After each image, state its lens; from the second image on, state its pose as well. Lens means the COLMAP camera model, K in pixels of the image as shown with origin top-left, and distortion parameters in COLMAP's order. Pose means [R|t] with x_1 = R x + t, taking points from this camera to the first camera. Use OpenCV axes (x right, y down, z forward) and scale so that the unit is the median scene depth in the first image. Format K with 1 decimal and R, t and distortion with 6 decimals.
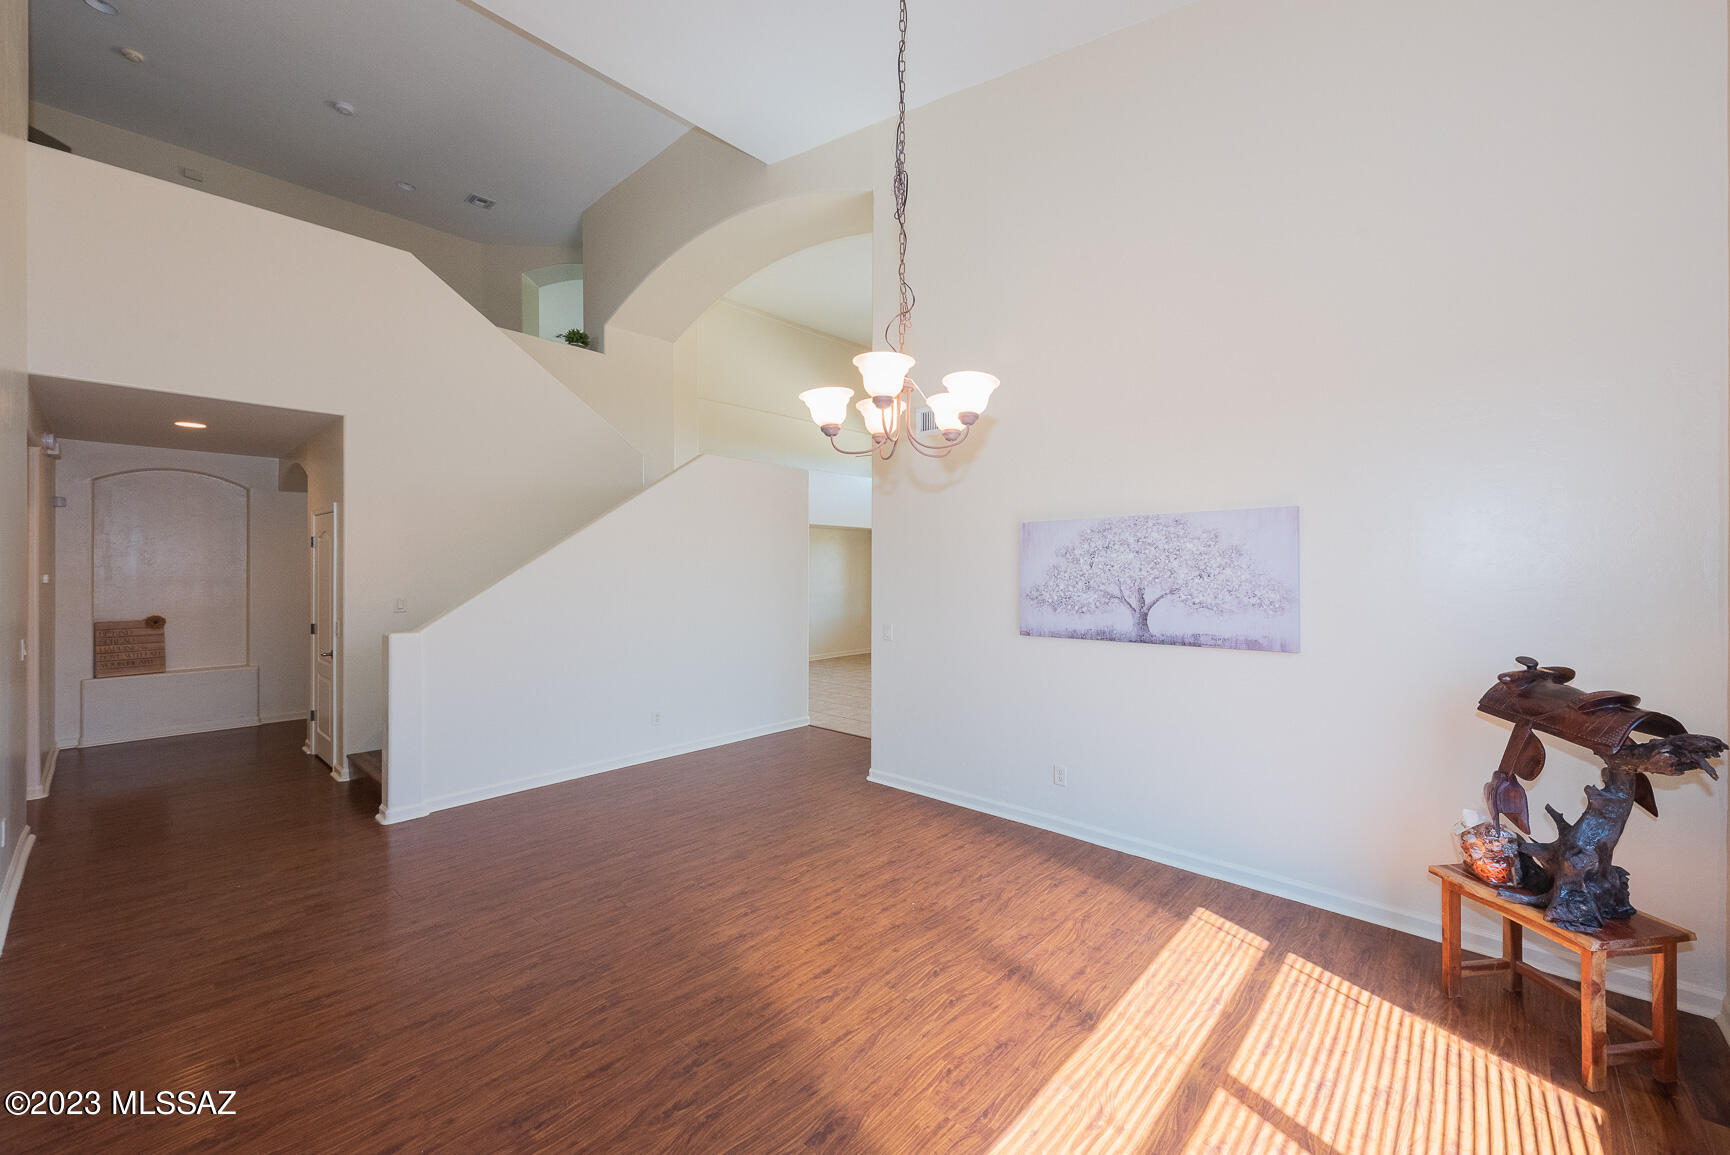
lens RADIAL K [[692.2, 0, 885.2], [0, 692.2, 572.6], [0, 0, 1]] dist [0.012025, -0.004207]
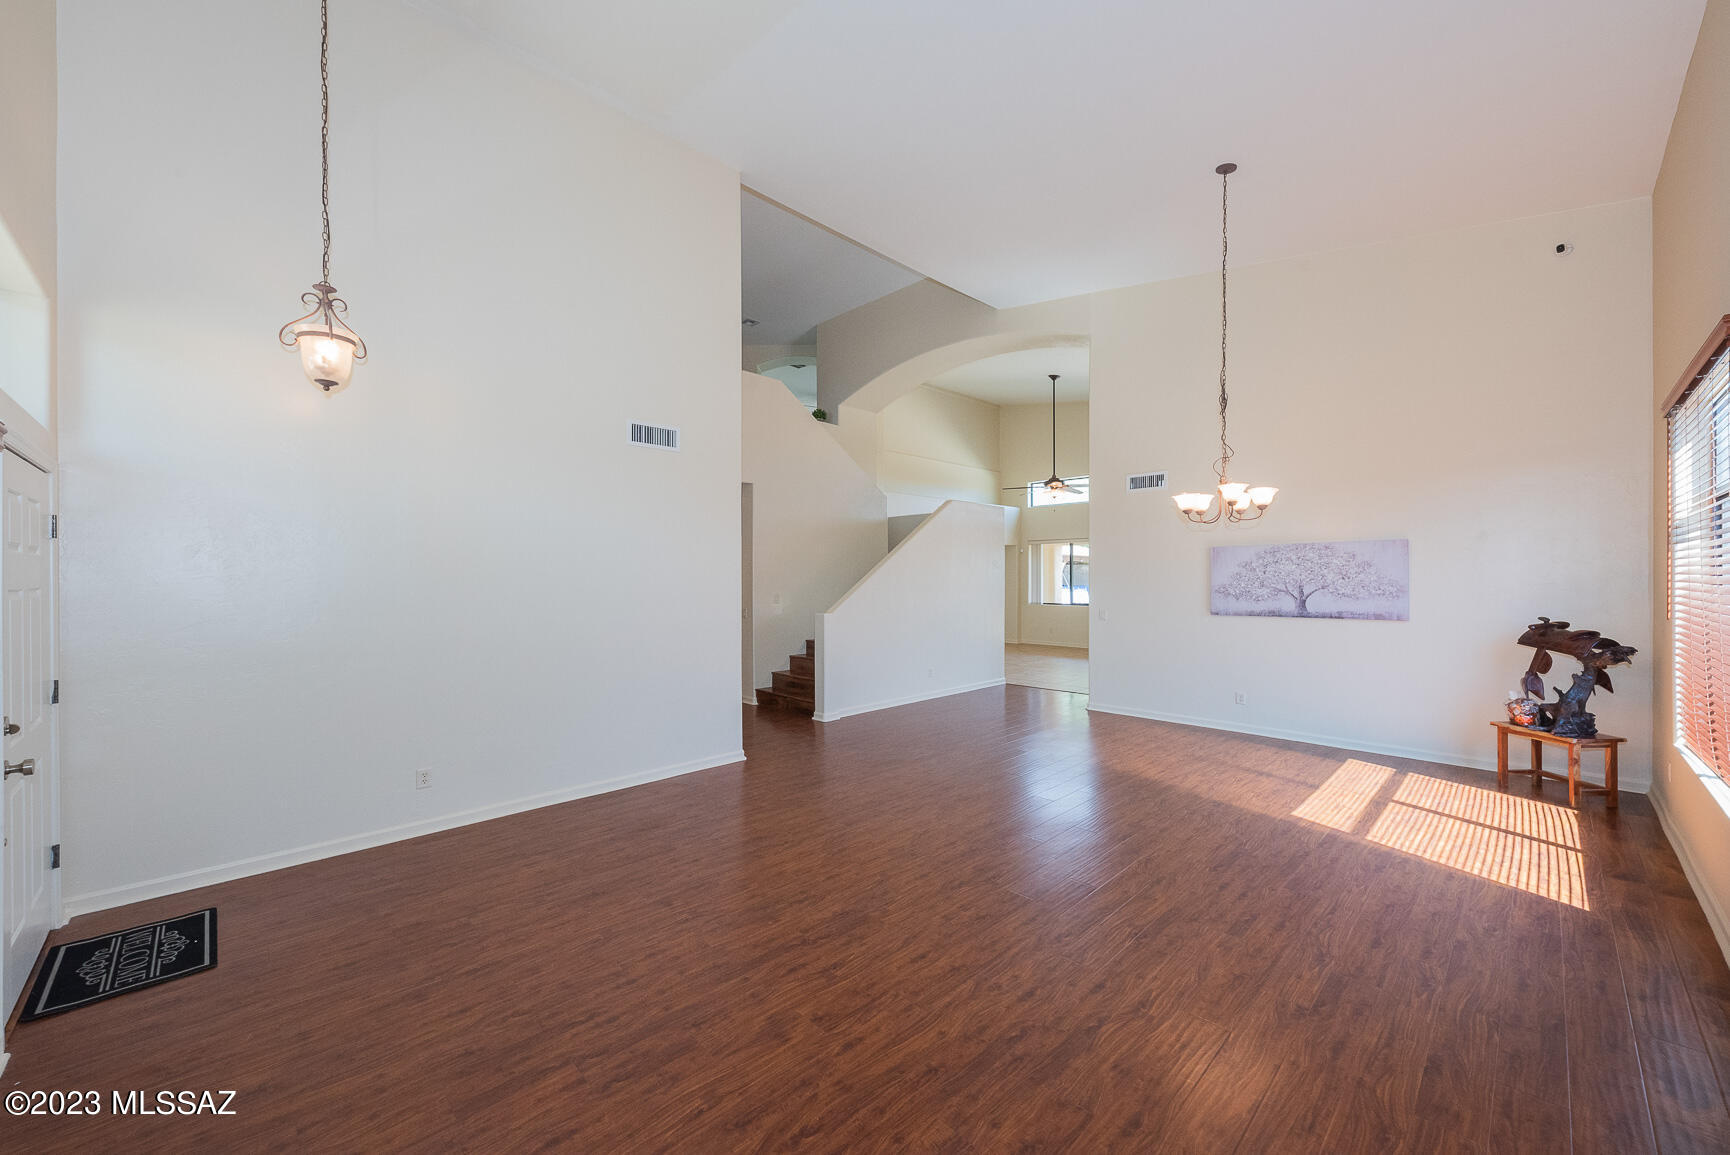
lens RADIAL K [[657.5, 0, 811.7], [0, 657.5, 578.2], [0, 0, 1]] dist [-0.000522, -0.000430]
pose [[0.992635, -0.002141, -0.121122, -0.974866], [0.002009, 0.999997, -0.001211, 0.005080], [0.121124, 0.000958, 0.992637, -1.168628]]
